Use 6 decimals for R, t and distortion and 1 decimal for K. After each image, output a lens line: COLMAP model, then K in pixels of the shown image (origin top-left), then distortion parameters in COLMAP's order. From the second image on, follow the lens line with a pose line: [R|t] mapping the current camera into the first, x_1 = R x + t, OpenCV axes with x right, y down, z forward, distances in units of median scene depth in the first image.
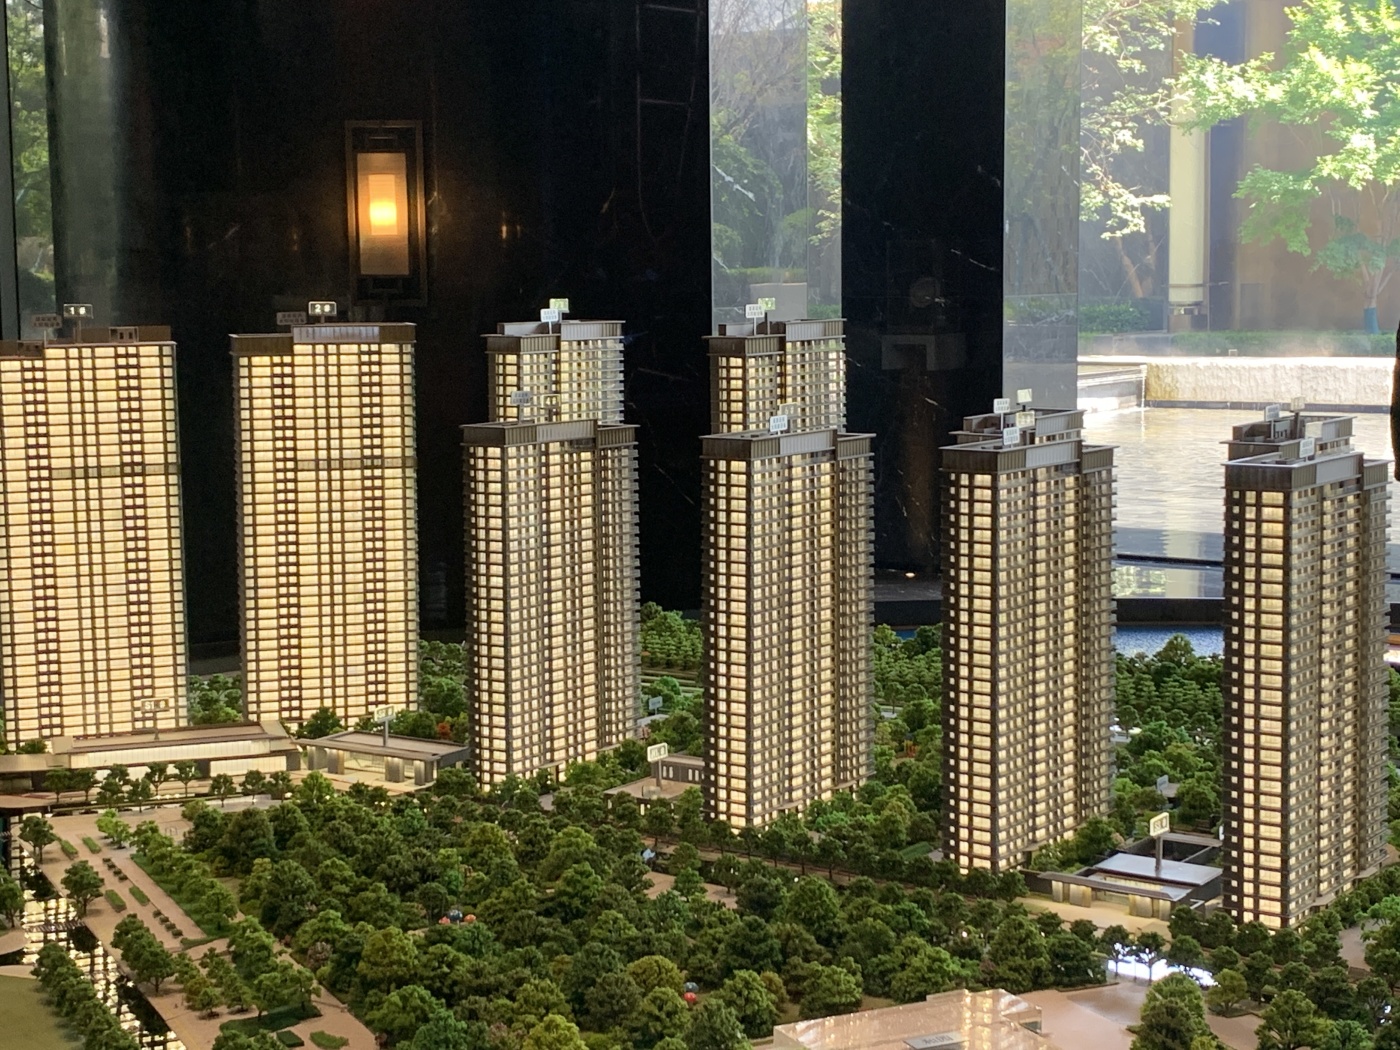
lens RADIAL K [[2336.2, 0, 656.5], [0, 2336.2, 495.9], [0, 0, 1]] dist [0.255475, -1.055866]
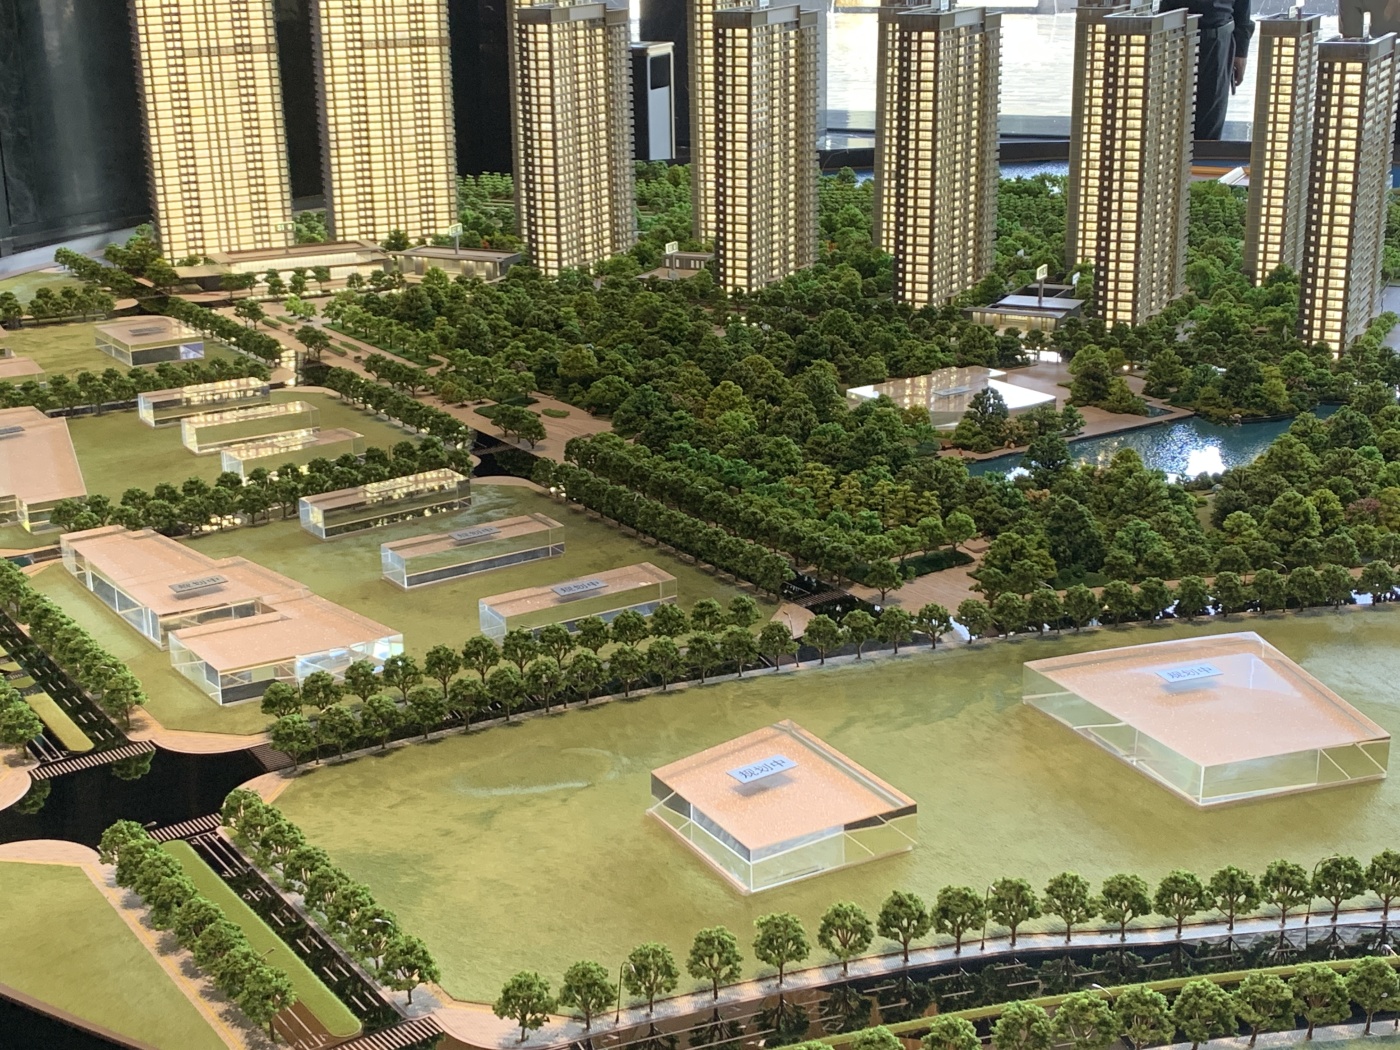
lens RADIAL K [[1938.6, 0, 694.5], [0, 1938.6, 489.5], [0, 0, 1]] dist [0.224590, -0.858492]
pose [[0.990910, -0.048583, 0.125451, -0.132848], [0.022882, 0.979794, 0.198696, 0.018950], [-0.132569, -0.194019, 0.971999, -0.157097]]
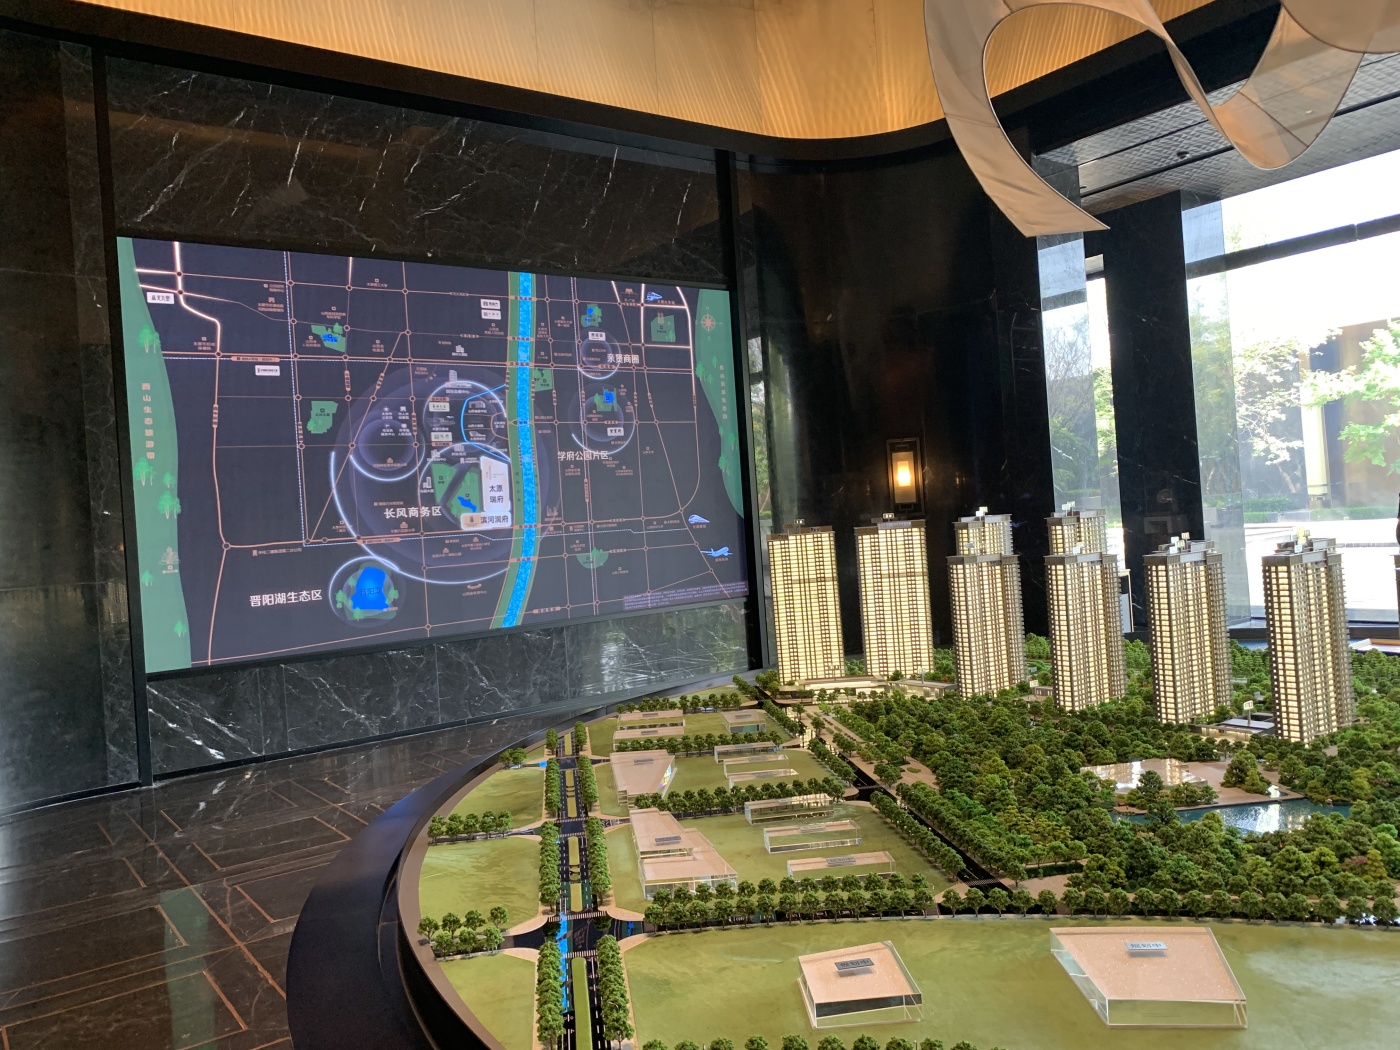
lens RADIAL K [[1048.8, 0, 673.4], [0, 1048.8, 515.6], [0, 0, 1]] dist [-0.004697, -0.001542]
pose [[0.945056, -0.054041, -0.322411, 0.007111], [0.026751, 0.995718, -0.088485, 0.018594], [0.325813, 0.074999, 0.942455, -0.193226]]
